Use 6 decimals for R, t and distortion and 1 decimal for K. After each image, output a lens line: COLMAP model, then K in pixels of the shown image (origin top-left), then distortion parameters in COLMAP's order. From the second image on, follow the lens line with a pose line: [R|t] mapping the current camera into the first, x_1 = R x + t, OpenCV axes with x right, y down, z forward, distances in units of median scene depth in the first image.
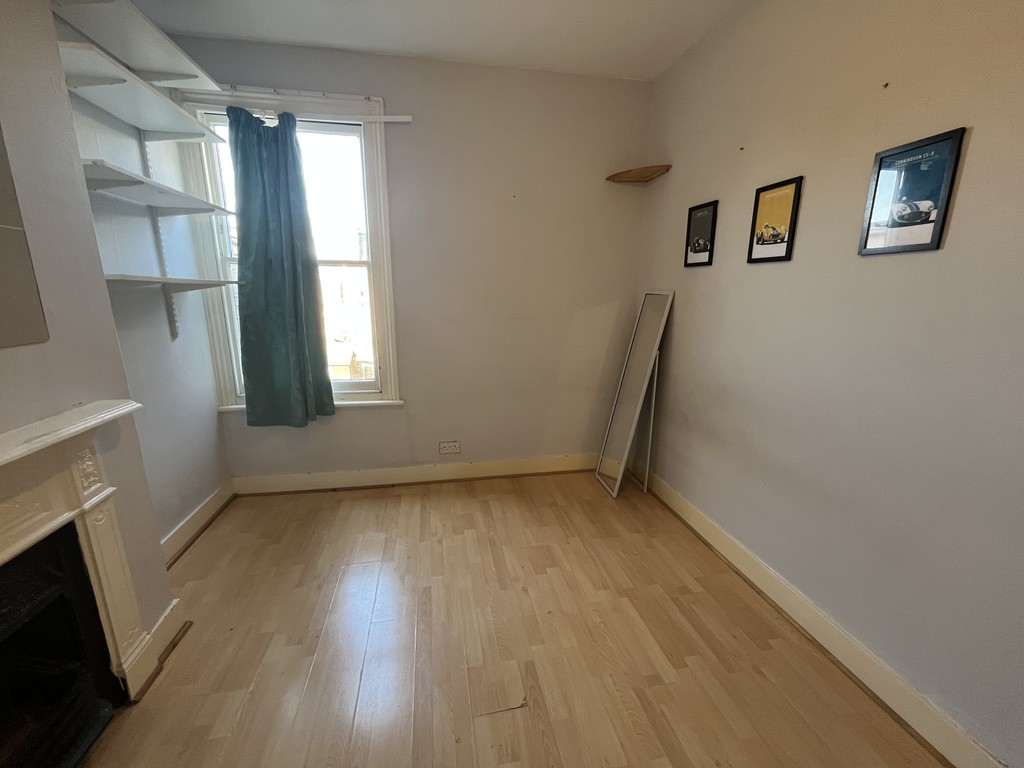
lens RADIAL K [[414.3, 0, 511.0], [0, 414.3, 381.1], [0, 0, 1]] dist [-0.003680, -0.000104]
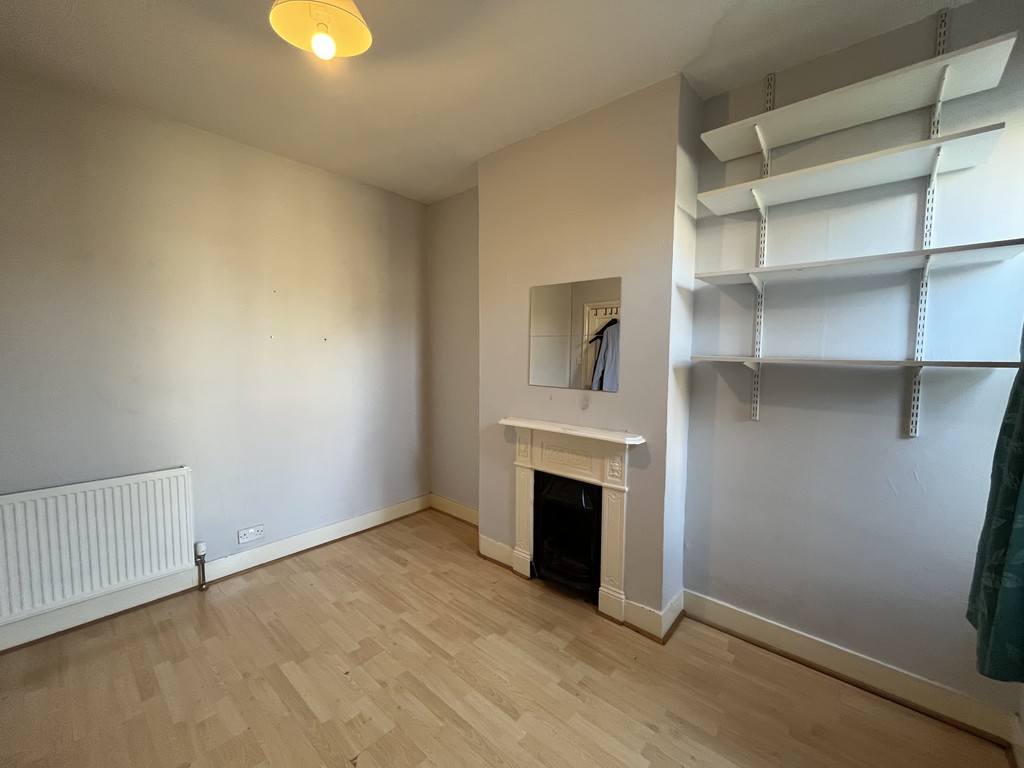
lens RADIAL K [[414.3, 0, 511.8], [0, 414.3, 383.2], [0, 0, 1]] dist [-0.003680, -0.000104]
pose [[-0.785807, 0.036105, -0.617416, 0.275189], [-0.148972, 0.957852, 0.245615, -0.364694], [0.600262, 0.284984, -0.747309, 1.466396]]
